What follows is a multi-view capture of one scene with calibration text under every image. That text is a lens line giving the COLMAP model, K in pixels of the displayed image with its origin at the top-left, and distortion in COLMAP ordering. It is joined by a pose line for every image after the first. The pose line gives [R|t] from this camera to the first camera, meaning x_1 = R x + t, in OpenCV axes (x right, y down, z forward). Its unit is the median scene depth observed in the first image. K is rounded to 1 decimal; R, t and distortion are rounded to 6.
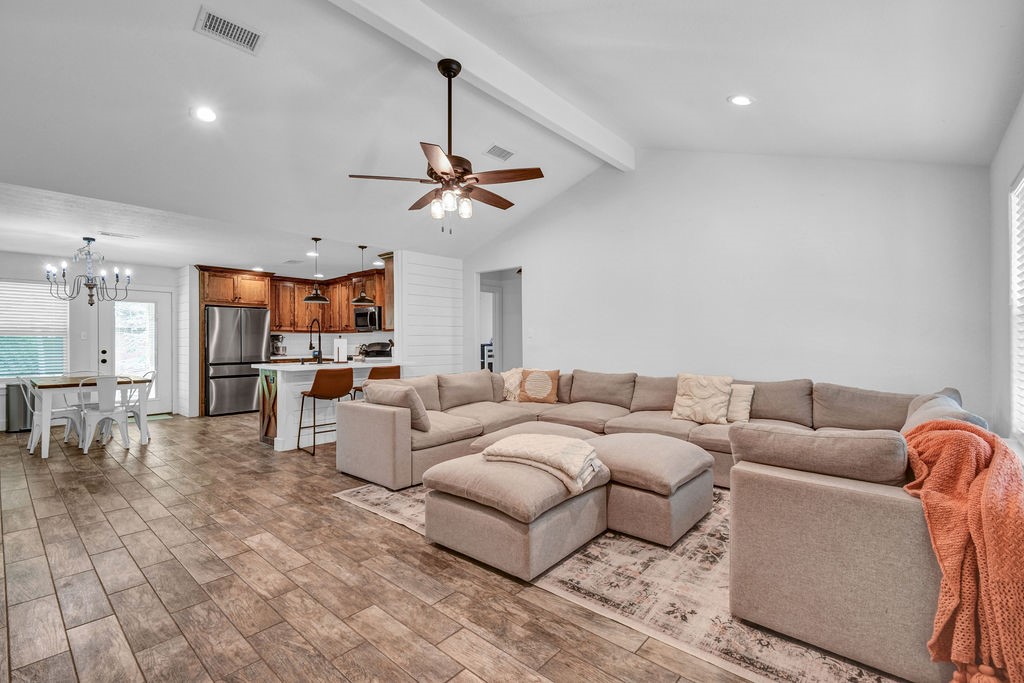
lens RADIAL K [[451.3, 0, 516.0], [0, 451.3, 340.7], [0, 0, 1]] dist [0.002532, -0.000909]
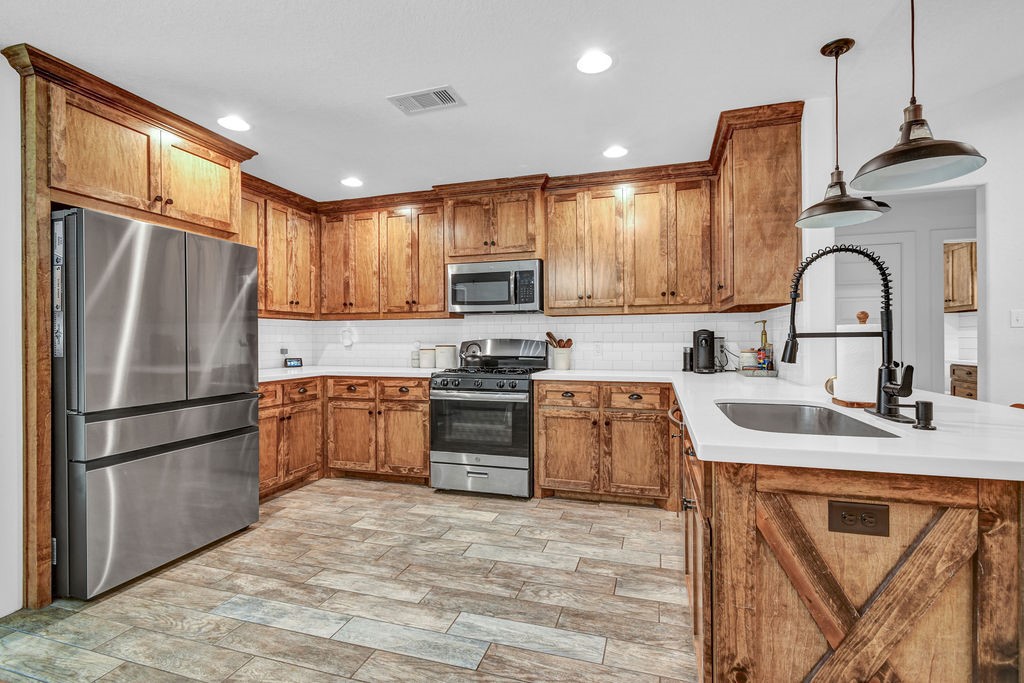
lens RADIAL K [[451.3, 0, 512.8], [0, 451.3, 340.5], [0, 0, 1]] dist [0.002532, -0.000909]
pose [[0.915921, 0.004628, 0.401333, -0.511218], [-0.003069, 0.999985, -0.004526, 0.008156], [-0.401348, 0.002914, 0.915921, 0.594132]]
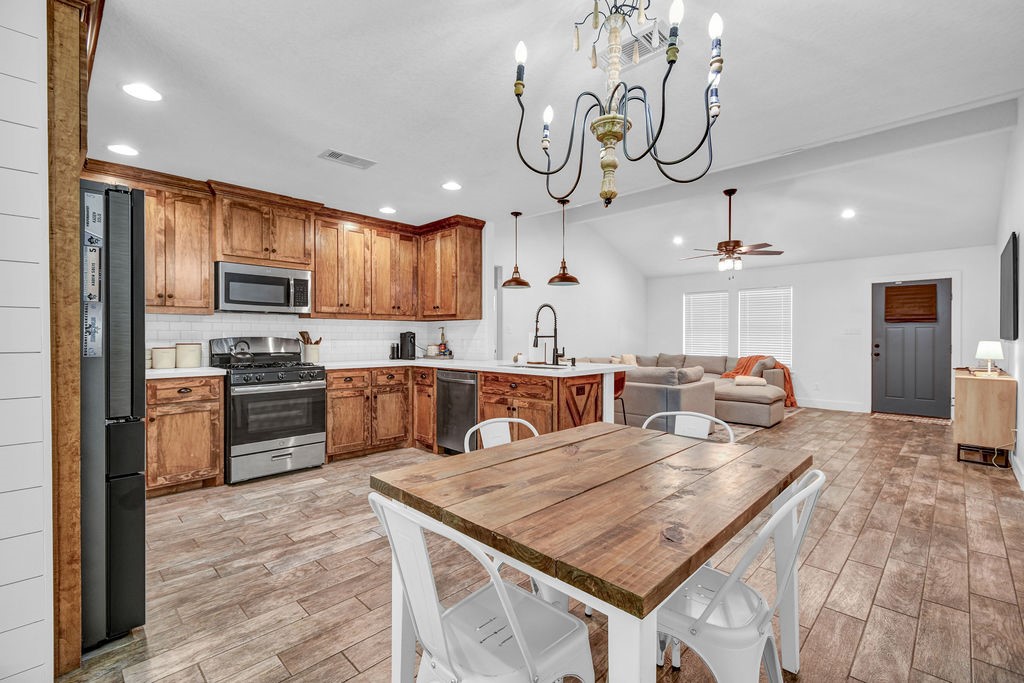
lens RADIAL K [[451.3, 0, 520.2], [0, 451.3, 339.7], [0, 0, 1]] dist [0.002532, -0.000909]
pose [[0.053489, 0.003694, 0.998562, -0.838225], [0.000916, 0.999993, -0.003748, 0.009926], [-0.998568, 0.001115, 0.053485, 0.717384]]
